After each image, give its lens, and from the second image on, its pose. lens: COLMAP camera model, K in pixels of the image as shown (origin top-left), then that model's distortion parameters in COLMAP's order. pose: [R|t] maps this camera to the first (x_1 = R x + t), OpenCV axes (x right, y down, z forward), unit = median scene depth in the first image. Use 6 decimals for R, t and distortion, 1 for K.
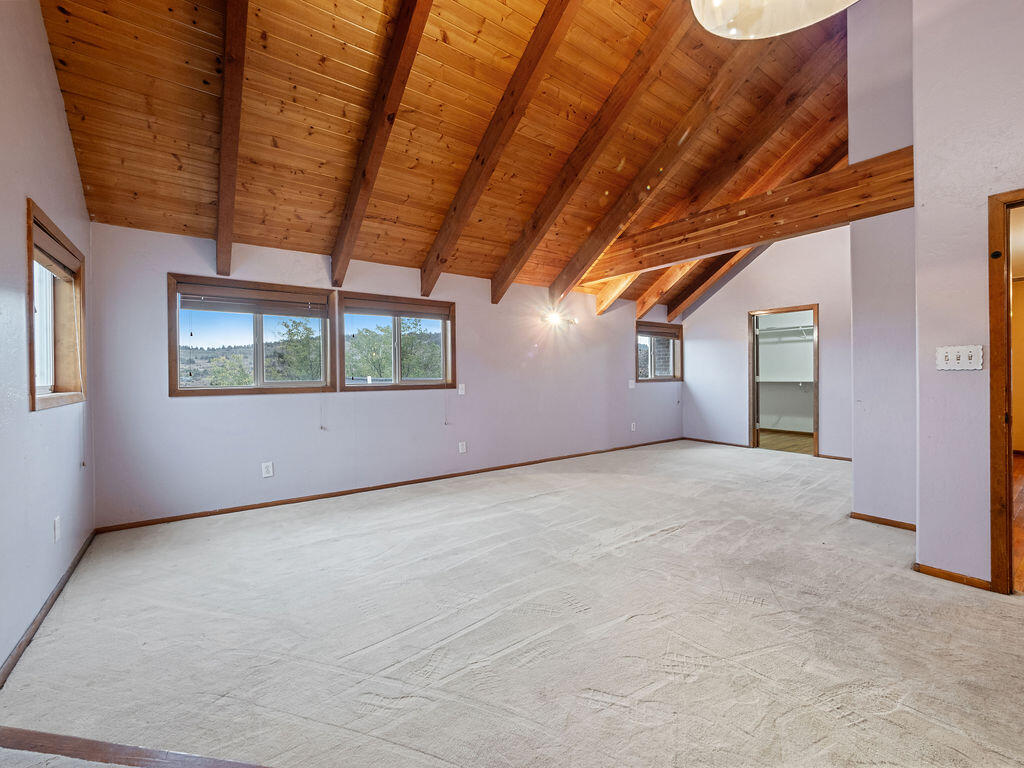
lens RADIAL K [[432.6, 0, 512.1], [0, 432.6, 378.8], [0, 0, 1]] dist [-0.006936, 0.001039]
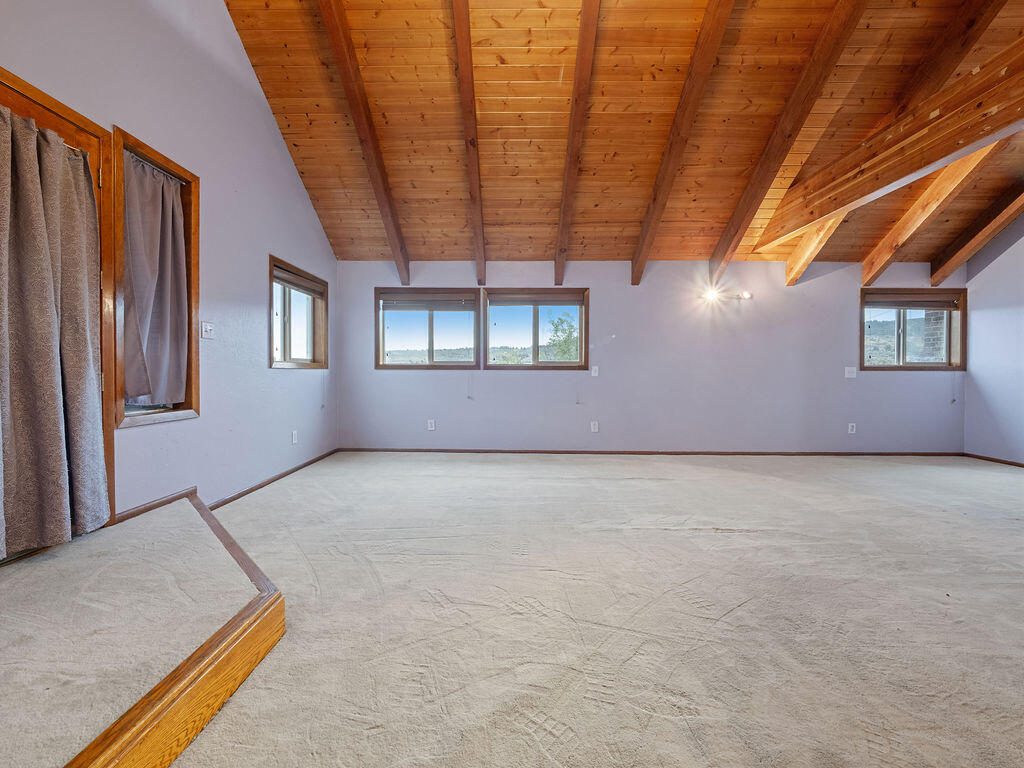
lens RADIAL K [[432.6, 0, 509.5], [0, 432.6, 378.6], [0, 0, 1]] dist [-0.006936, 0.001039]
pose [[0.803488, 0.021948, -0.594916, 0.400504], [-0.016434, 0.999757, 0.014689, 0.036309], [0.595093, -0.002026, 0.803654, 0.049301]]
